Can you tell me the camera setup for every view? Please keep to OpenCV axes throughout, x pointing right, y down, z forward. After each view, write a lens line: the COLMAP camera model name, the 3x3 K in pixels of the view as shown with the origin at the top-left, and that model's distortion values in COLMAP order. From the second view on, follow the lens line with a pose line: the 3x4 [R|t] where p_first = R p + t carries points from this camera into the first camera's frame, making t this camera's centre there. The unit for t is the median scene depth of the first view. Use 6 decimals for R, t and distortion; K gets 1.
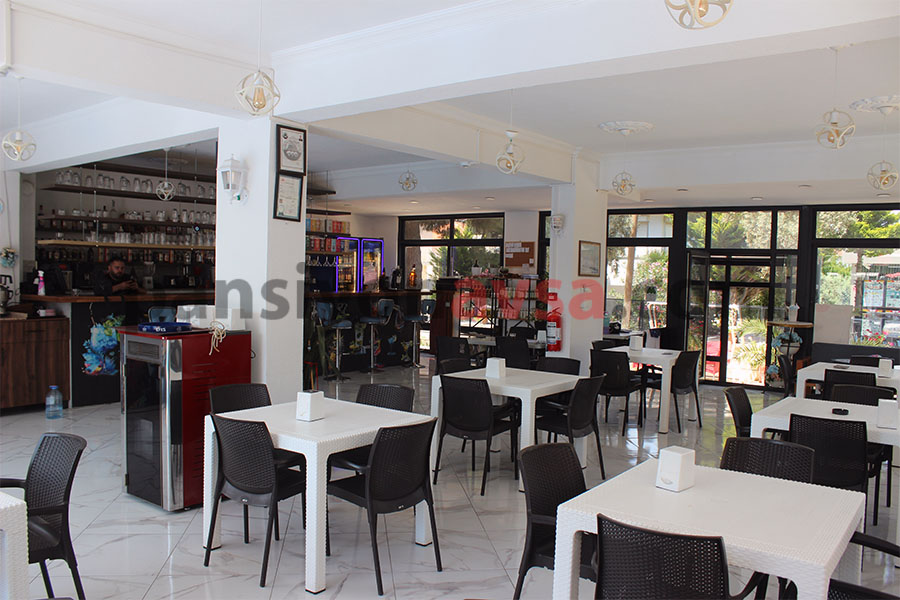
lens RADIAL K [[731.8, 0, 449.5], [0, 731.8, 300.6], [0, 0, 1]] dist [-0.165174, 0.124697]
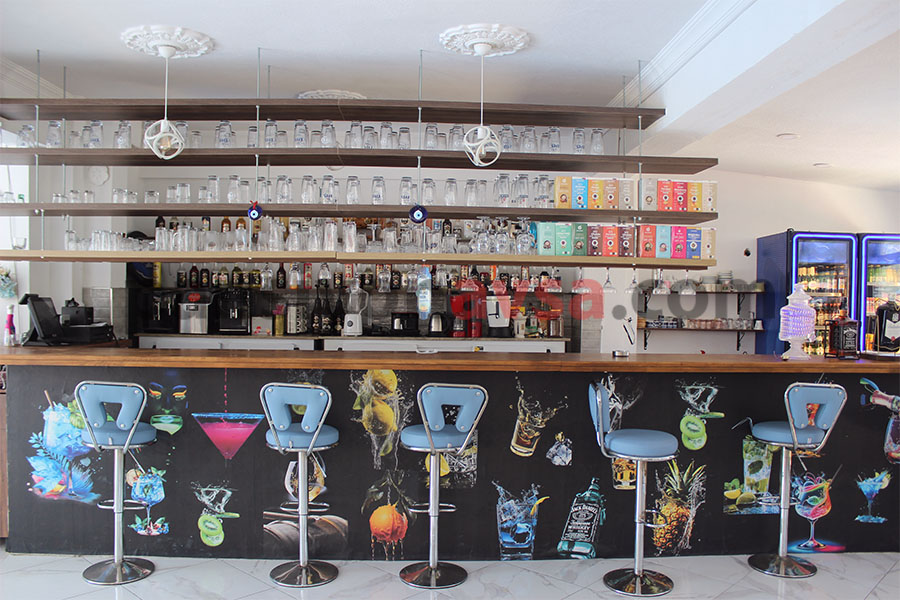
lens RADIAL K [[731.8, 0, 449.9], [0, 731.8, 295.6], [0, 0, 1]] dist [-0.165174, 0.124697]
pose [[0.626441, 0.013037, -0.779360, 0.099370], [-0.029680, 0.999534, -0.007137, -0.053471], [0.778903, 0.027602, 0.626536, 0.884854]]
